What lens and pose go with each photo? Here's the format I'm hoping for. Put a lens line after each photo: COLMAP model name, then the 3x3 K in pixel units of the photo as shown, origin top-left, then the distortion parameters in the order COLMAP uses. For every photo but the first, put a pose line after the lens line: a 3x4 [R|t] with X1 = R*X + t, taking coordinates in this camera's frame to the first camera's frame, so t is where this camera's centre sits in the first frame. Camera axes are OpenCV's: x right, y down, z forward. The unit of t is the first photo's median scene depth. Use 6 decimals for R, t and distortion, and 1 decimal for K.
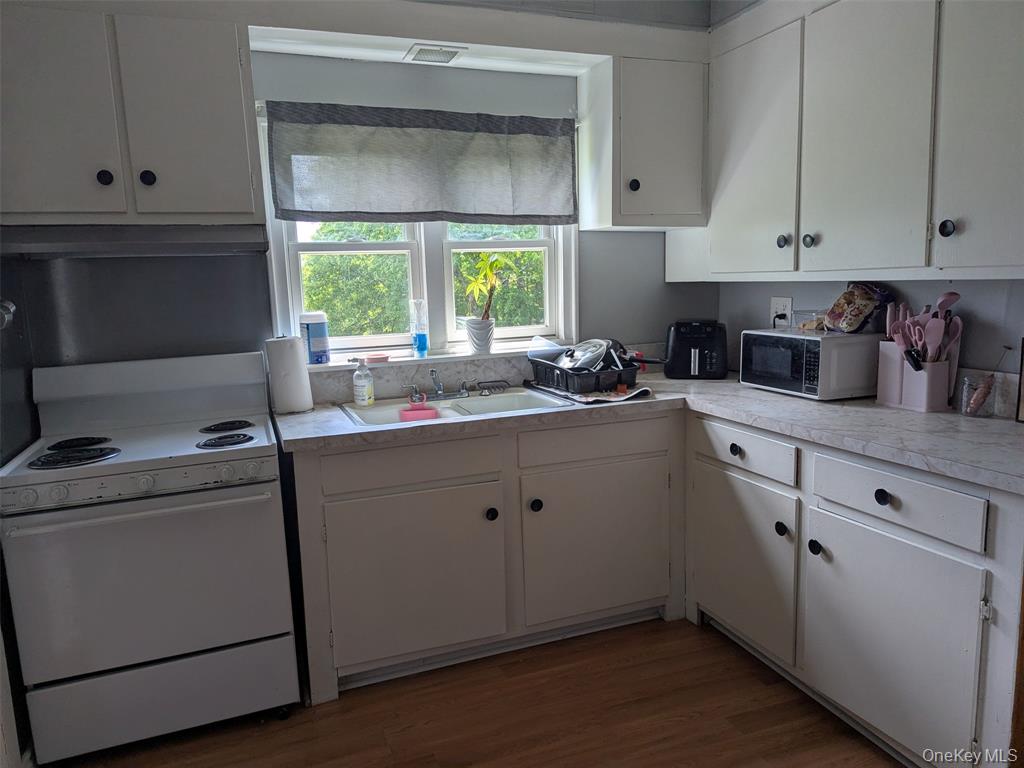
lens RADIAL K [[730.7, 0, 513.5], [0, 730.7, 382.1], [0, 0, 1]] dist [0.041318, -0.021911]
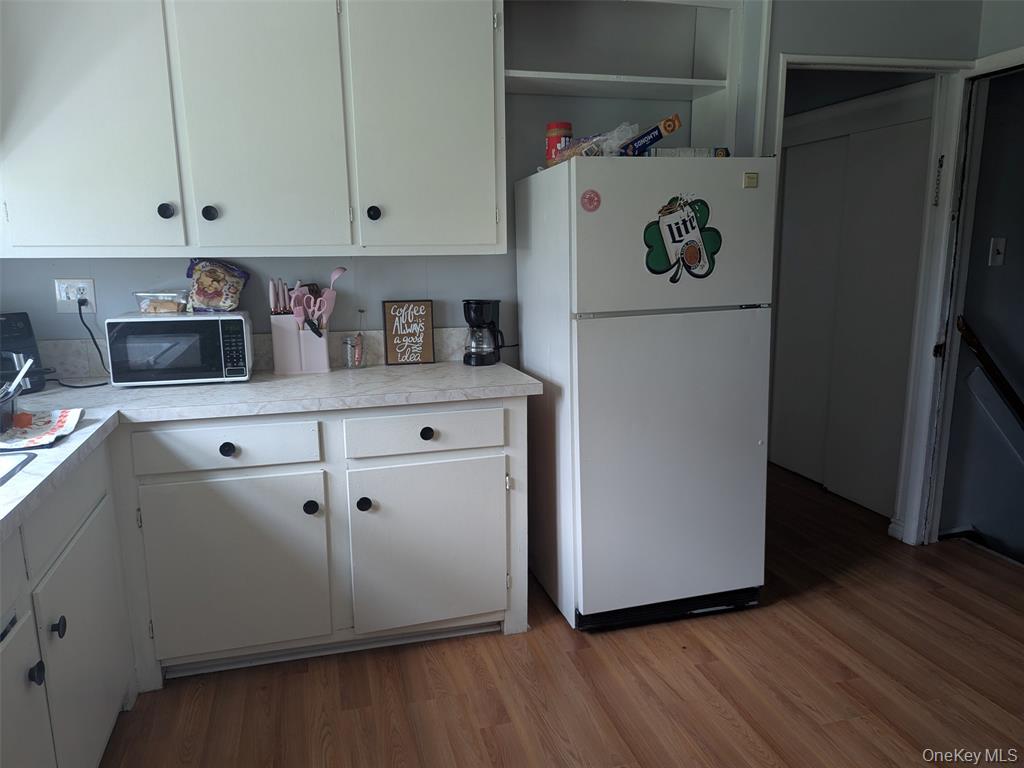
lens RADIAL K [[730.7, 0, 512.9], [0, 730.7, 391.0], [0, 0, 1]] dist [0.041318, -0.021911]
pose [[0.081399, -0.163840, 0.983123, -0.550382], [0.146151, 0.977696, 0.150835, -0.061722], [-0.985908, 0.131406, 0.103528, 0.603851]]
